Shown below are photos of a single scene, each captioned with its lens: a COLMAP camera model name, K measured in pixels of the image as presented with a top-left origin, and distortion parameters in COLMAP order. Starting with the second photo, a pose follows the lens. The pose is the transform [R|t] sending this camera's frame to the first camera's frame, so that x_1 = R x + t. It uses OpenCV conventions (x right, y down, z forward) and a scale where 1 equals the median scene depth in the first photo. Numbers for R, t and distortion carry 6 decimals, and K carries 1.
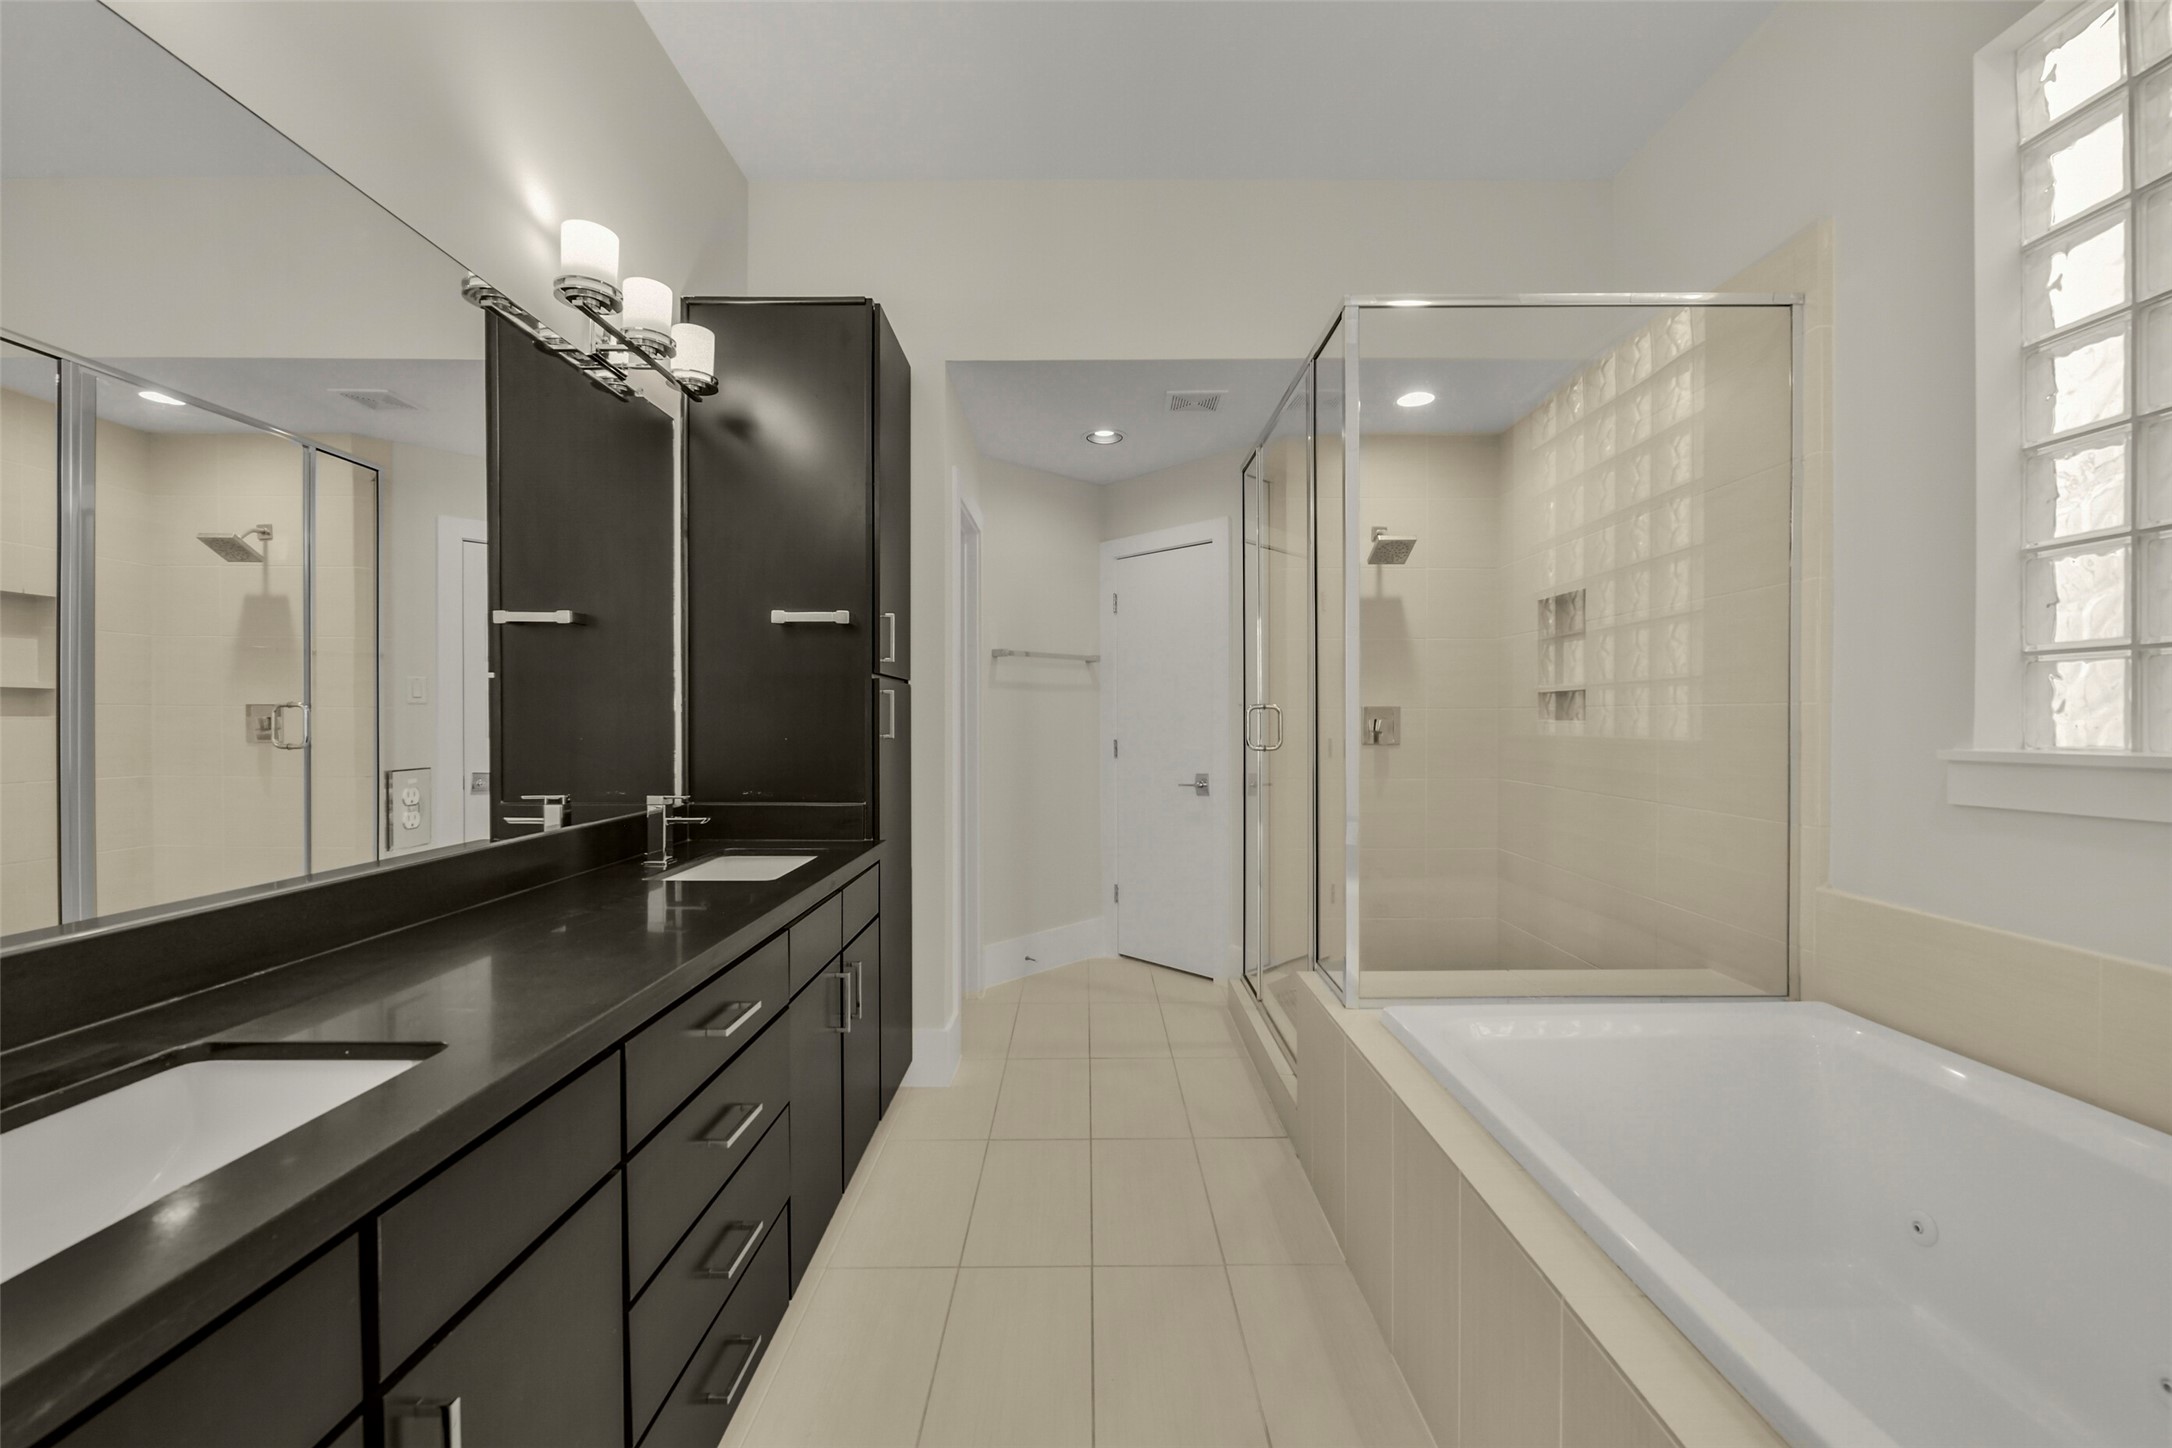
lens RADIAL K [[883.3, 0, 1086.0], [0, 883.3, 724.0], [0, 0, 1]] dist [-0.008803, -0.000113]
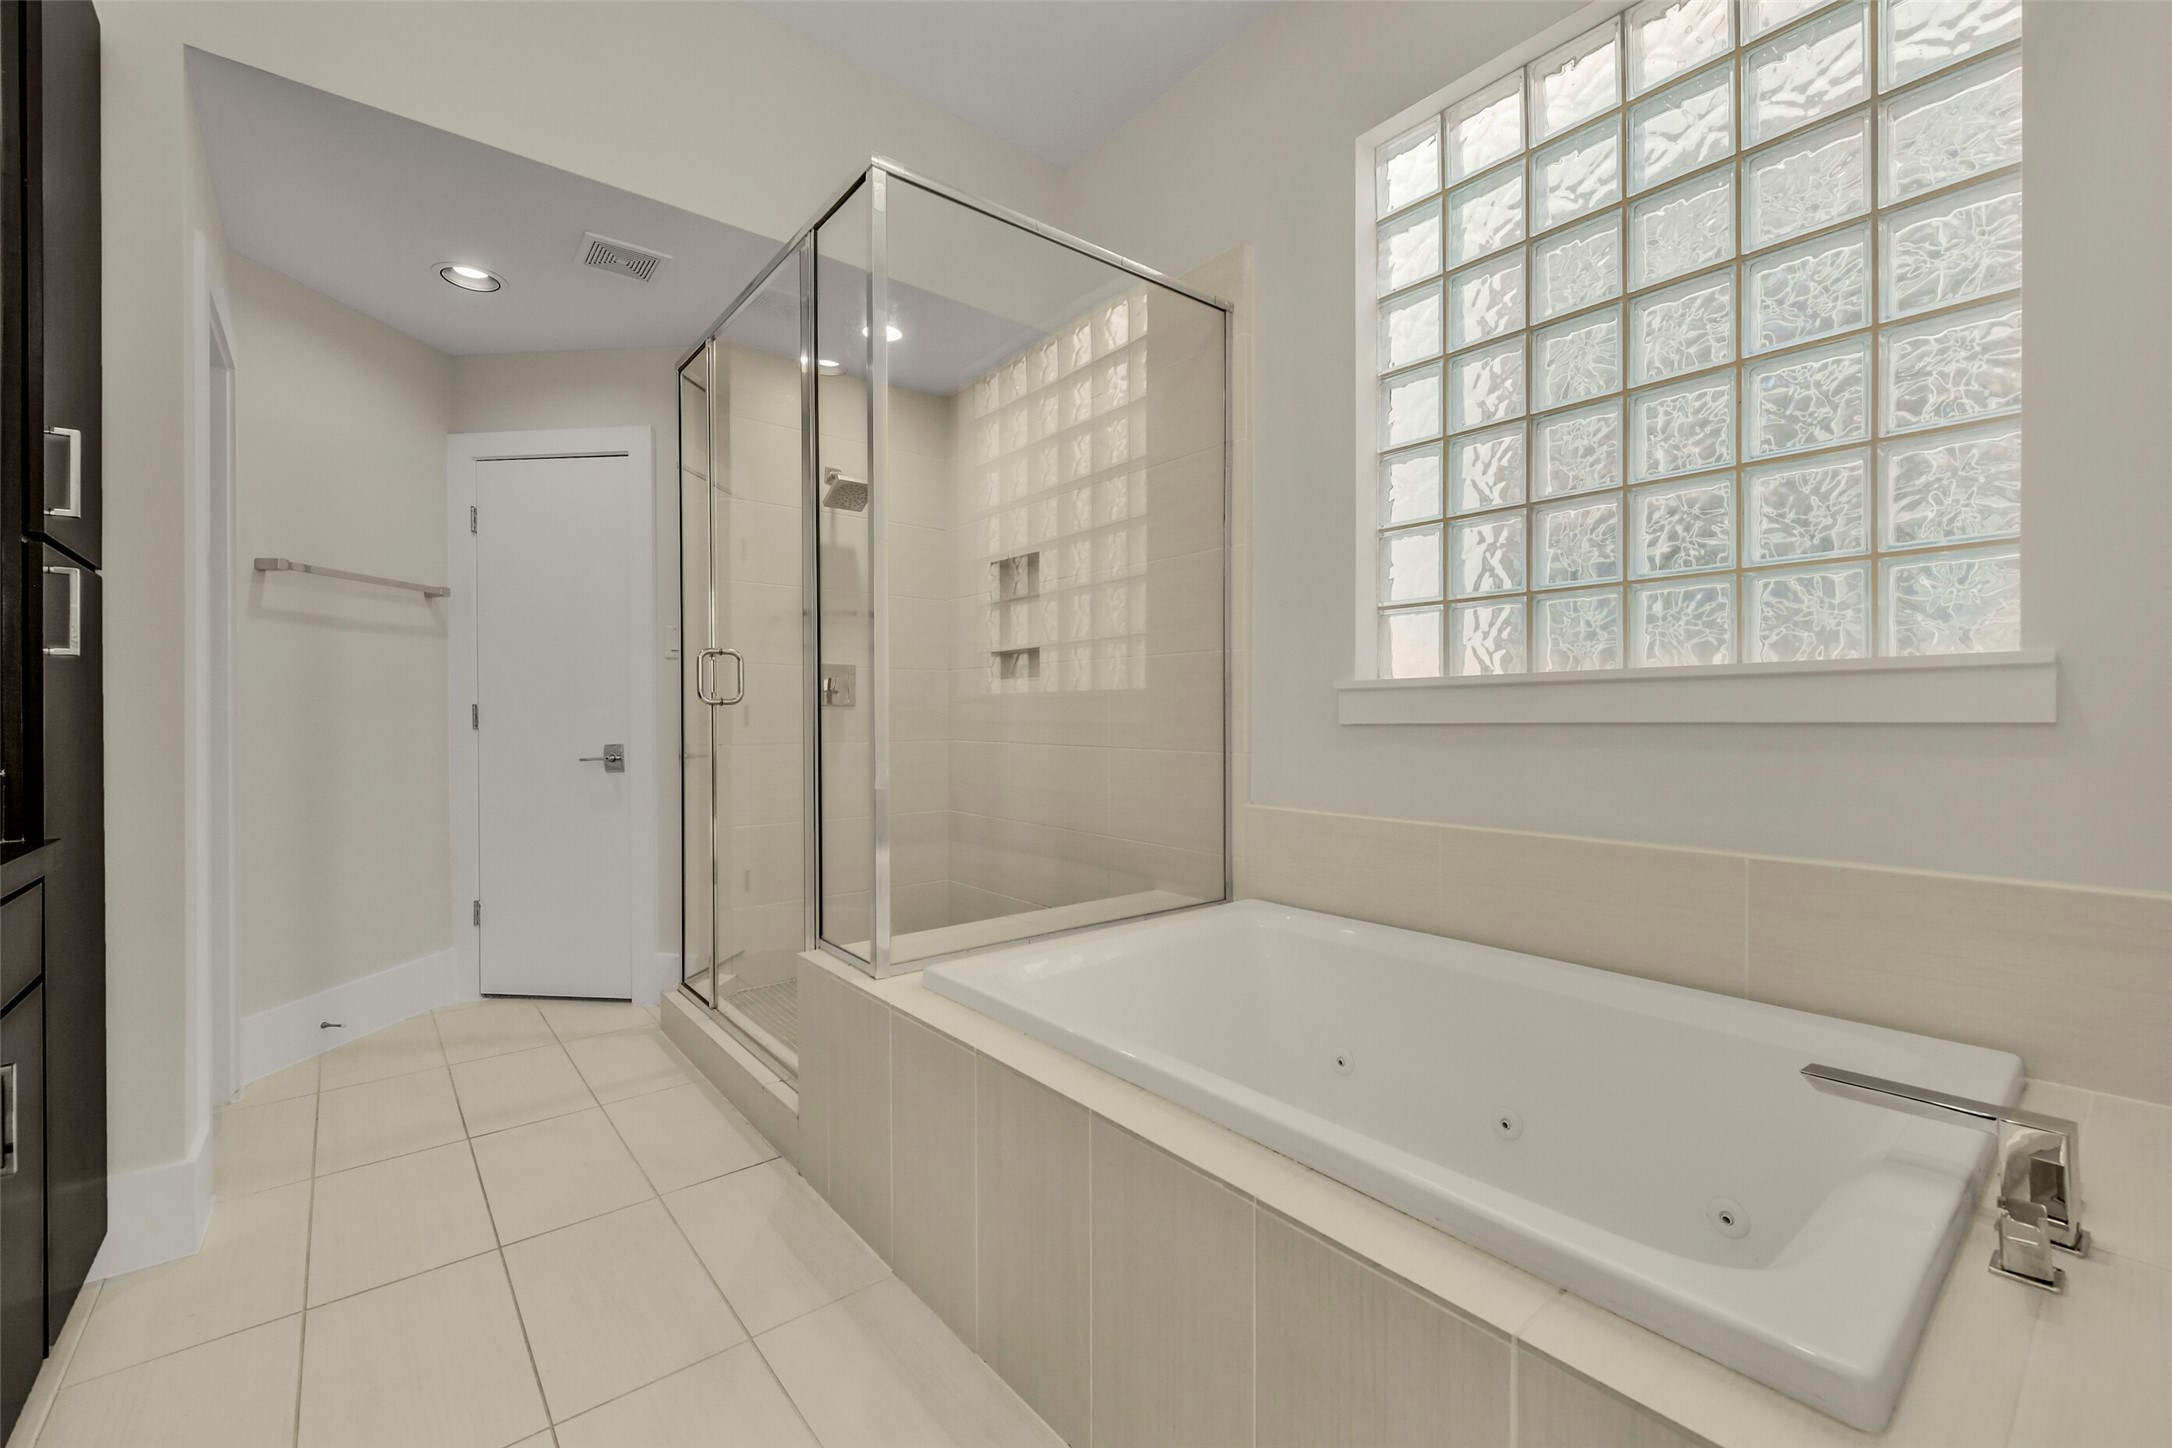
lens RADIAL K [[896.1, 0, 1086.0], [0, 896.1, 724.0], [0, 0, 1]] dist [-0.001646, -0.000155]
pose [[0.767343, -0.004035, 0.641224, -0.081105], [0.005123, 0.999987, 0.000162, 0.054607], [-0.641216, 0.003161, 0.767354, 0.145107]]
